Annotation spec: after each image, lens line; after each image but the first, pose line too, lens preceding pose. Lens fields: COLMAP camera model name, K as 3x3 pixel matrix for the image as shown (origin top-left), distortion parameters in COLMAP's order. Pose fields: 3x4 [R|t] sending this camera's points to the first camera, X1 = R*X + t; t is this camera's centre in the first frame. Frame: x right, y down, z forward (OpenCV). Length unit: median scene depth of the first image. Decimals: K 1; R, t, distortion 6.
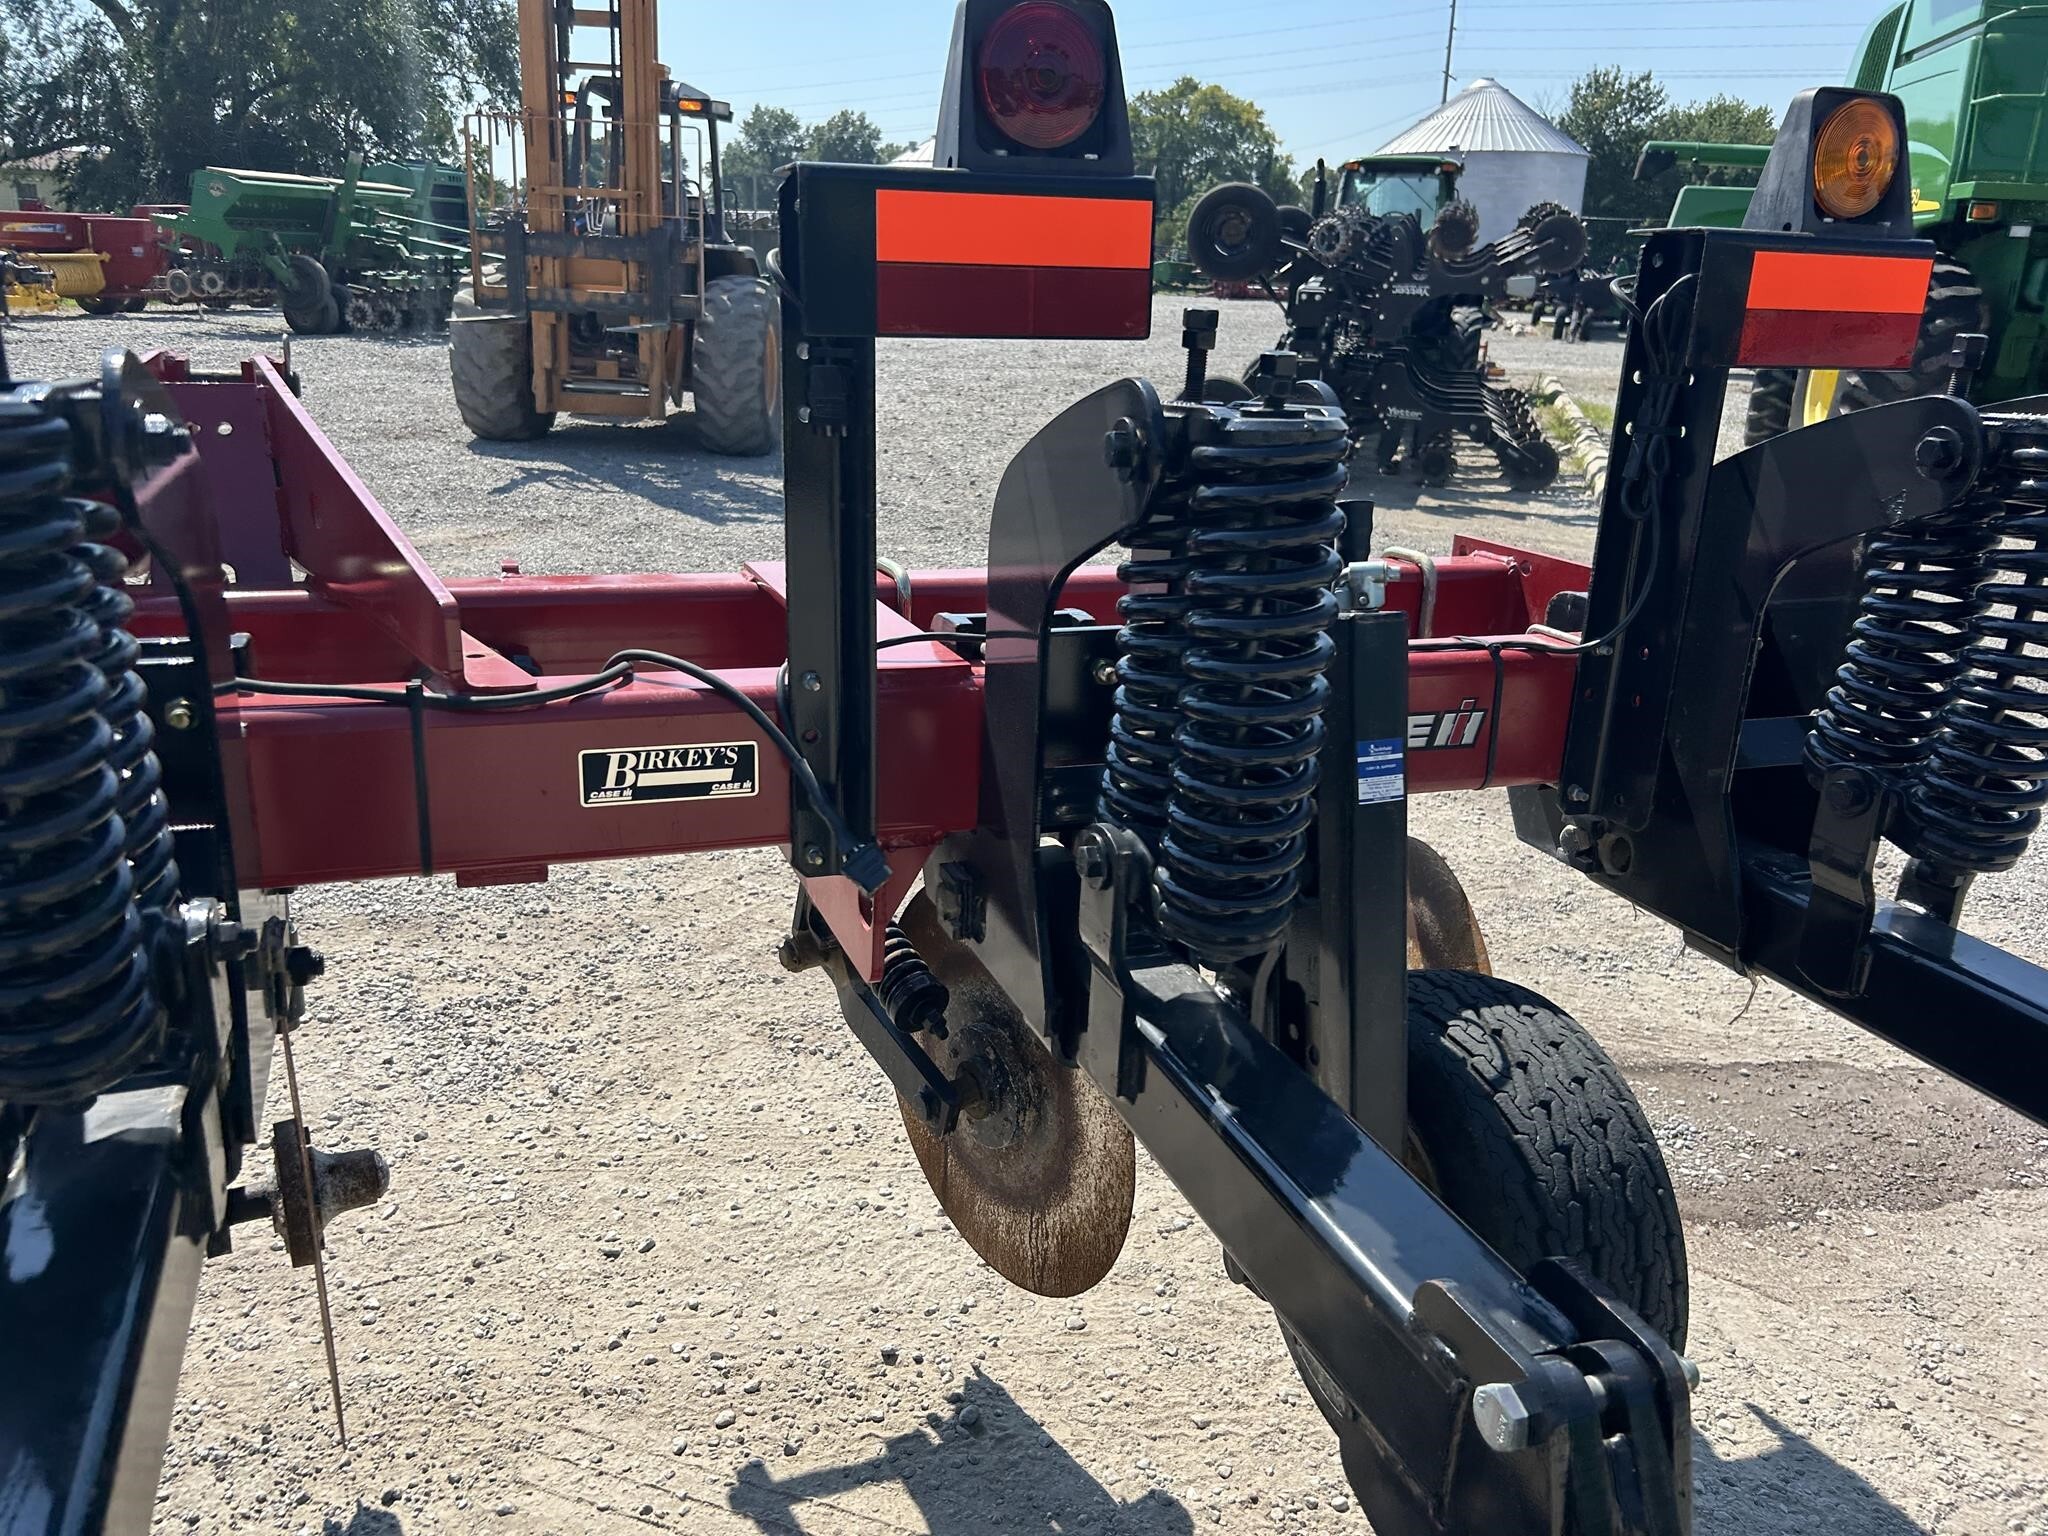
lens RADIAL K [[1555.6, 0, 1010.2], [0, 1555.6, 787.9], [0, 0, 1]] dist [0.035378, -0.041079]
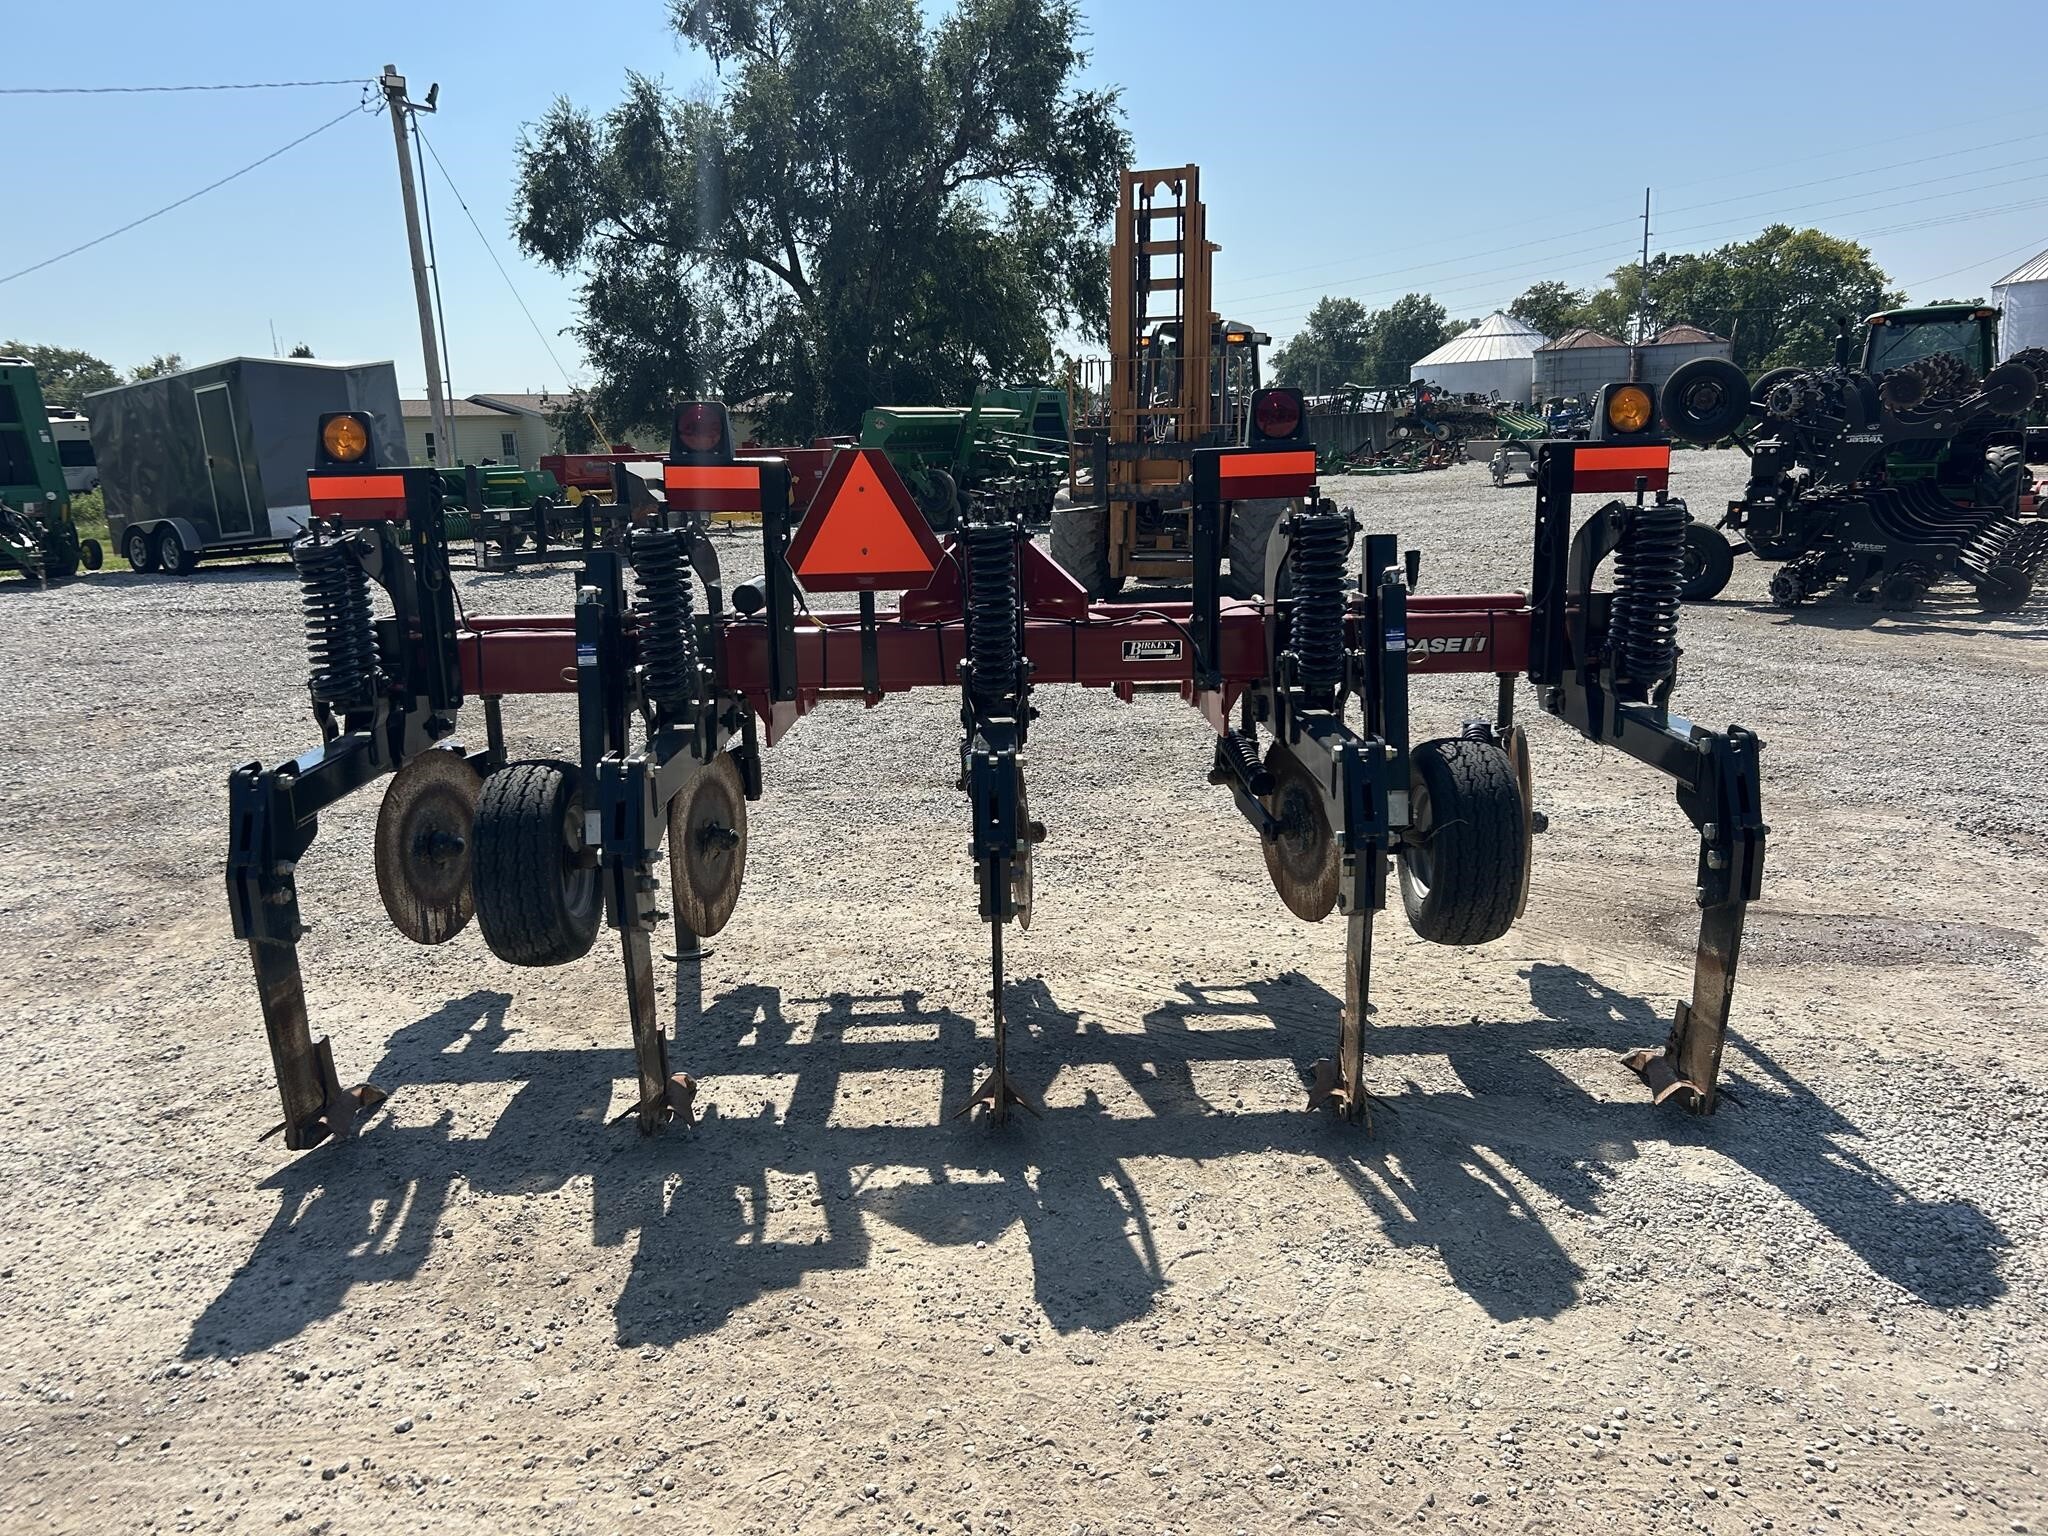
lens RADIAL K [[1555.6, 0, 1010.2], [0, 1555.6, 787.9], [0, 0, 1]] dist [0.035378, -0.041079]
pose [[0.938919, 0.008936, -0.344021, 0.037031], [-0.046082, 0.993925, -0.099952, 0.037832], [0.341038, 0.109700, 0.933627, -0.123376]]
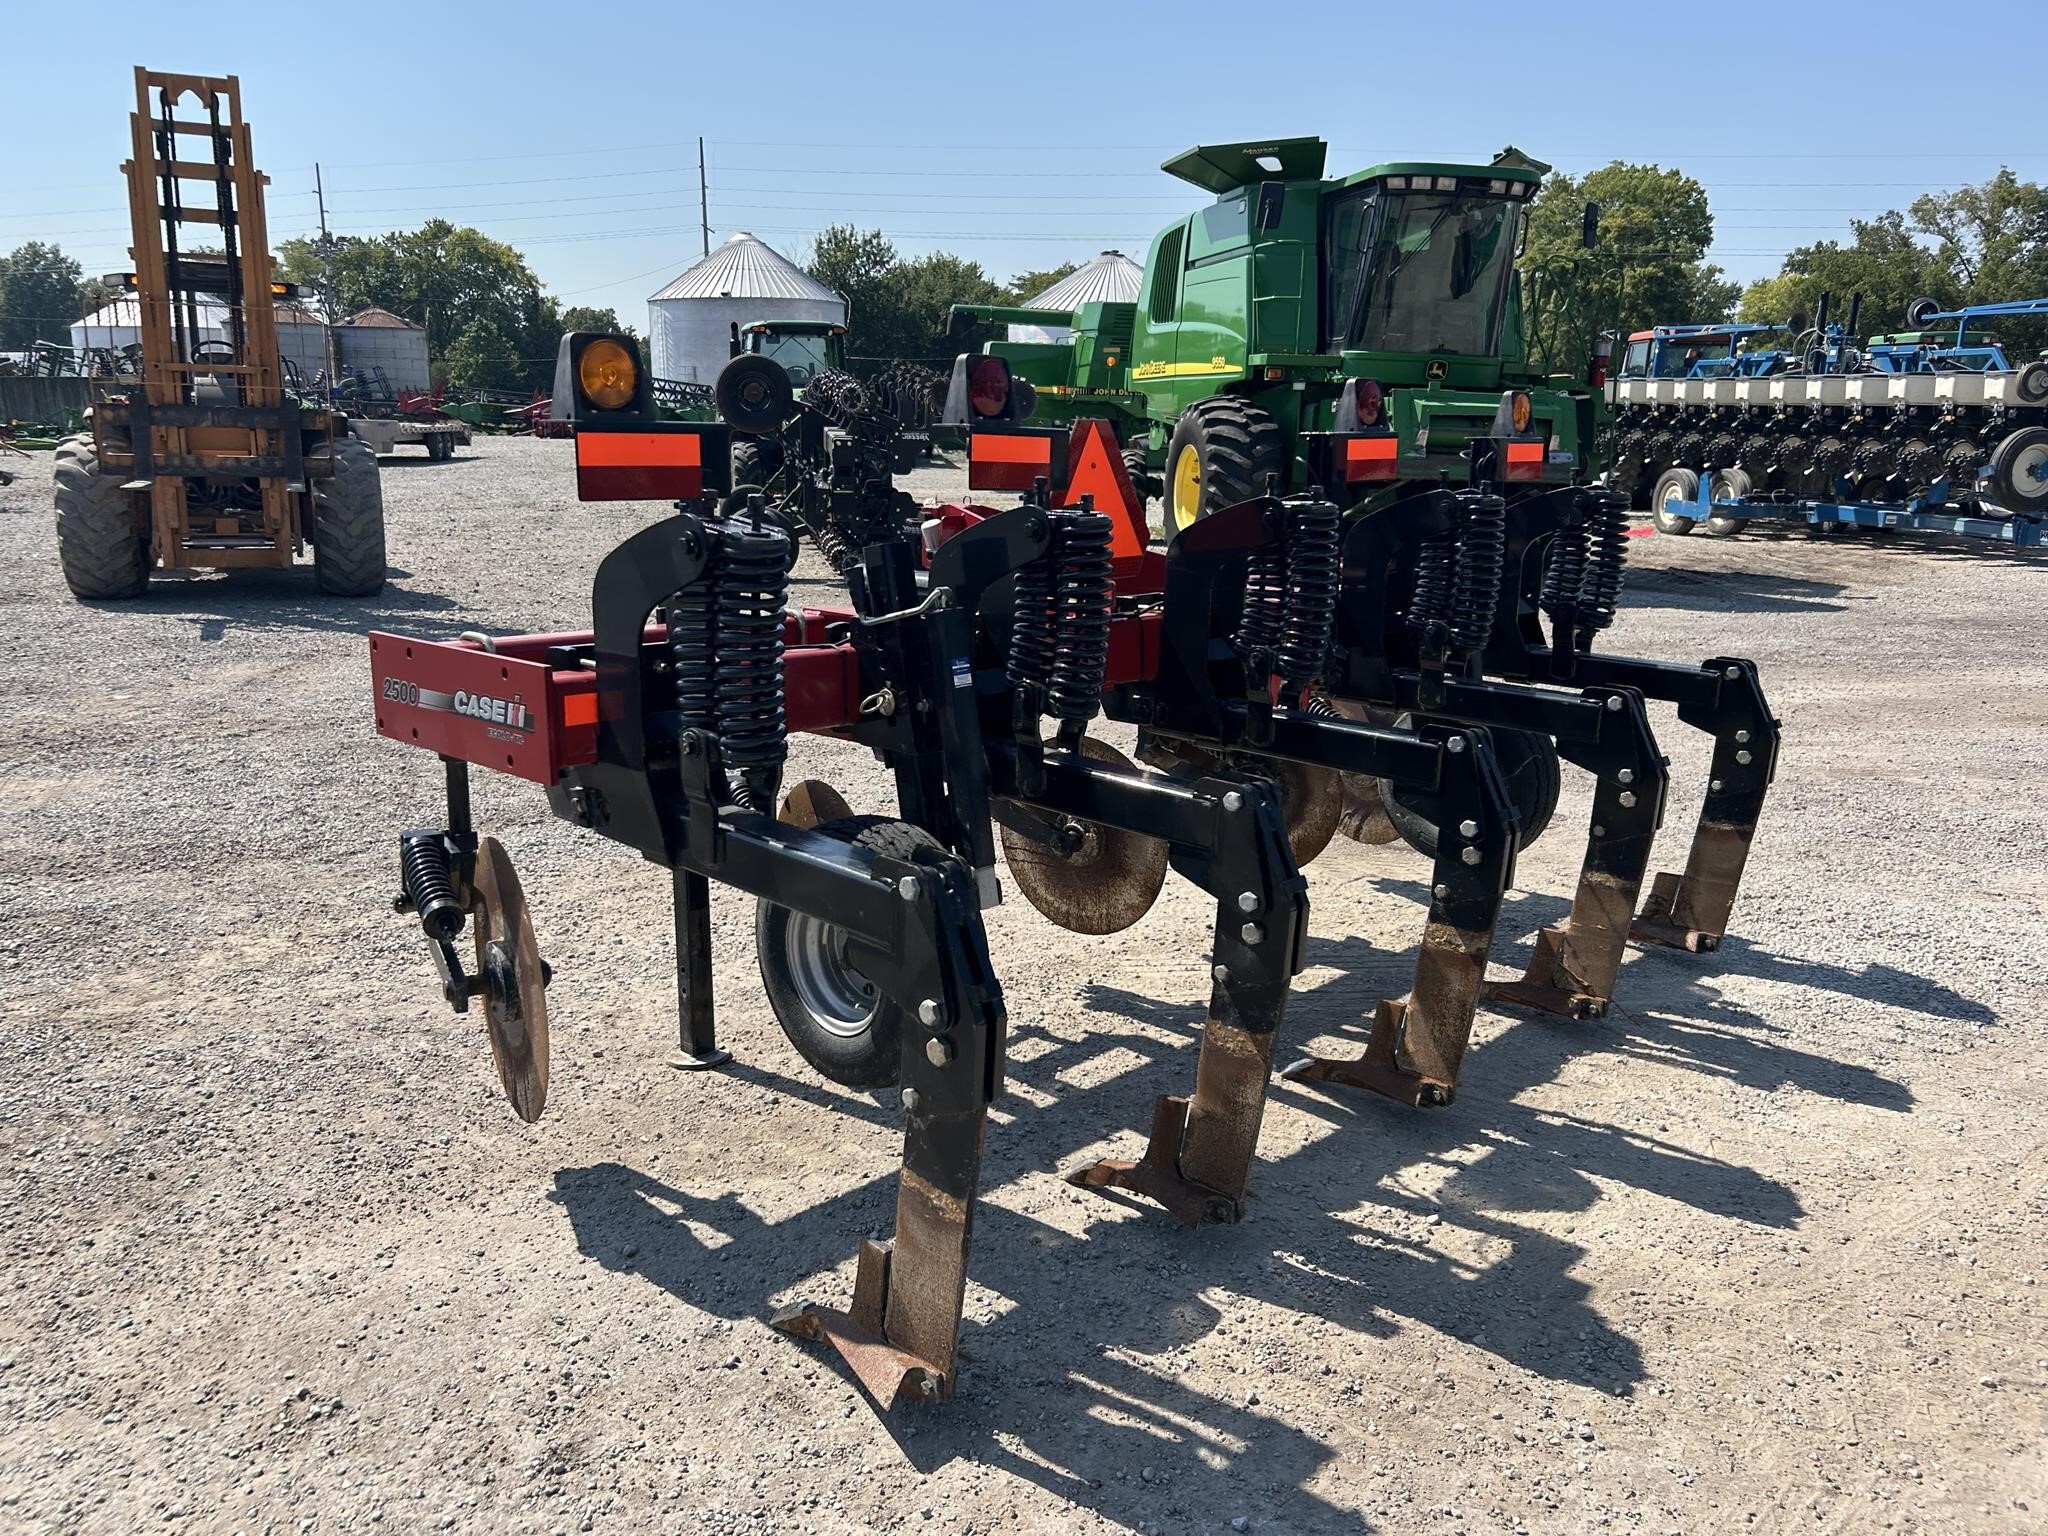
lens RADIAL K [[1555.6, 0, 1010.2], [0, 1555.6, 787.9], [0, 0, 1]] dist [0.035378, -0.041079]
pose [[0.900908, -0.122435, 0.416383, -0.136575], [0.154768, 0.986941, -0.044660, 0.023480], [-0.405477, 0.104677, 0.908092, -0.100982]]
